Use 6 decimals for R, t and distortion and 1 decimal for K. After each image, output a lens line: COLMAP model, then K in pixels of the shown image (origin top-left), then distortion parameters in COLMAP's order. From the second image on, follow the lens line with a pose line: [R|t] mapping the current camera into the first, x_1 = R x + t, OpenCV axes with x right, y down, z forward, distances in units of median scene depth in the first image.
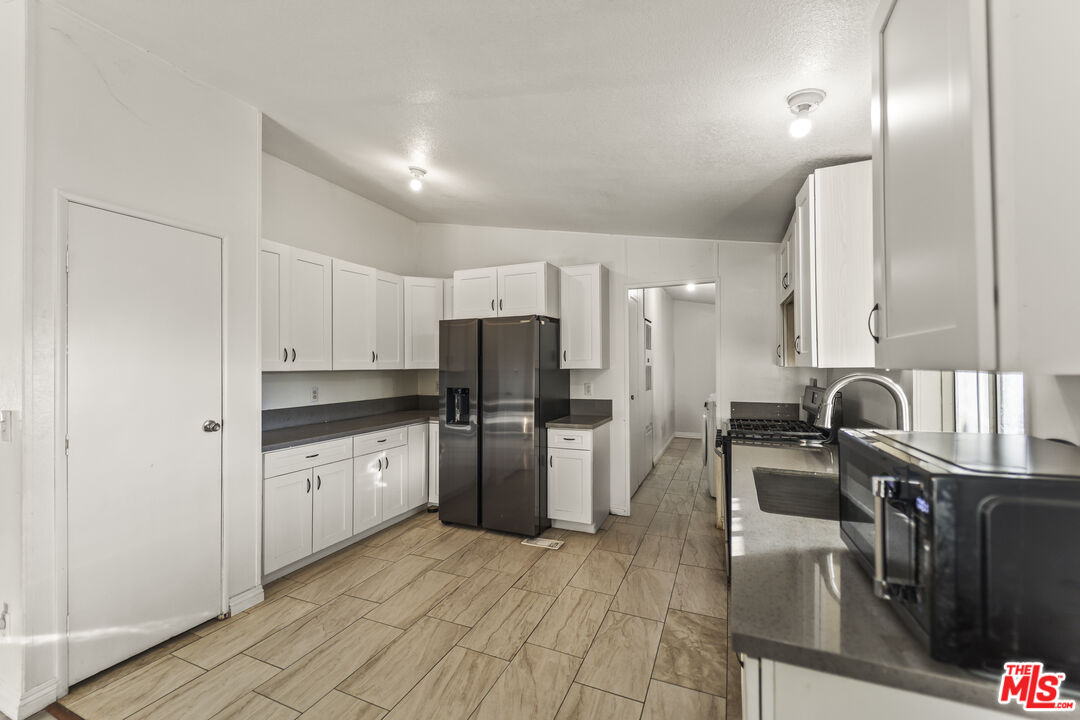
lens RADIAL K [[437.5, 0, 531.4], [0, 437.5, 361.8], [0, 0, 1]] dist [0.009735, -0.003671]
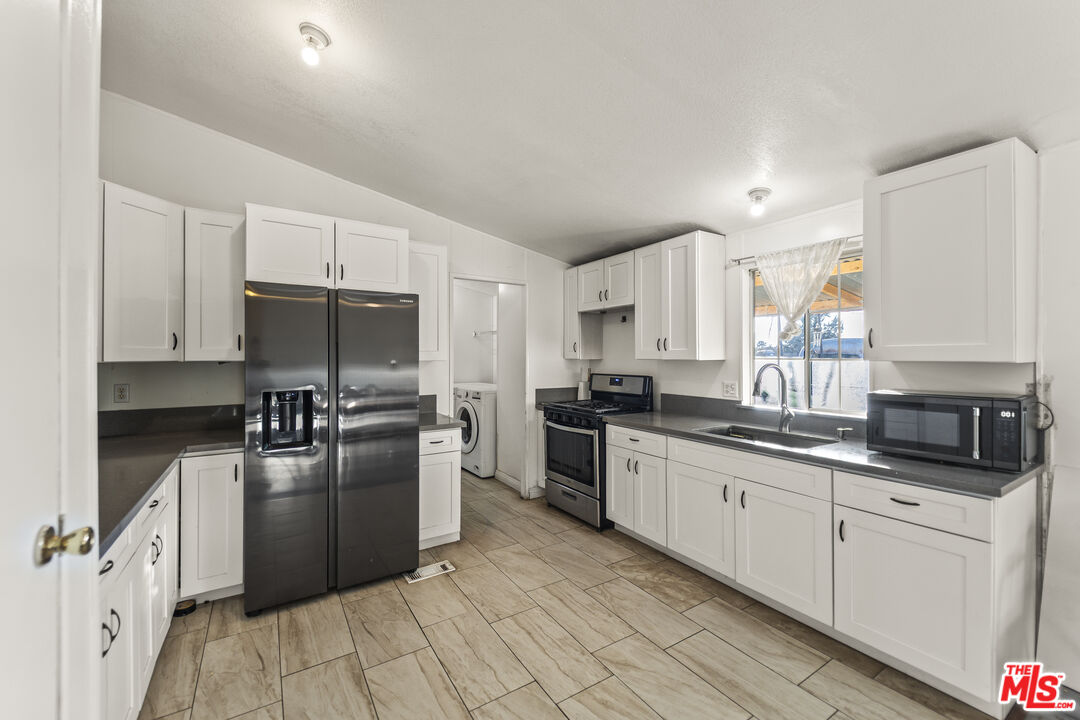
lens RADIAL K [[437.5, 0, 537.8], [0, 437.5, 359.1], [0, 0, 1]] dist [0.009735, -0.003671]
pose [[0.550838, -0.003131, 0.834606, -0.619610], [-0.014385, 0.999809, 0.013244, -0.003324], [-0.834488, -0.019301, 0.550688, 0.423017]]
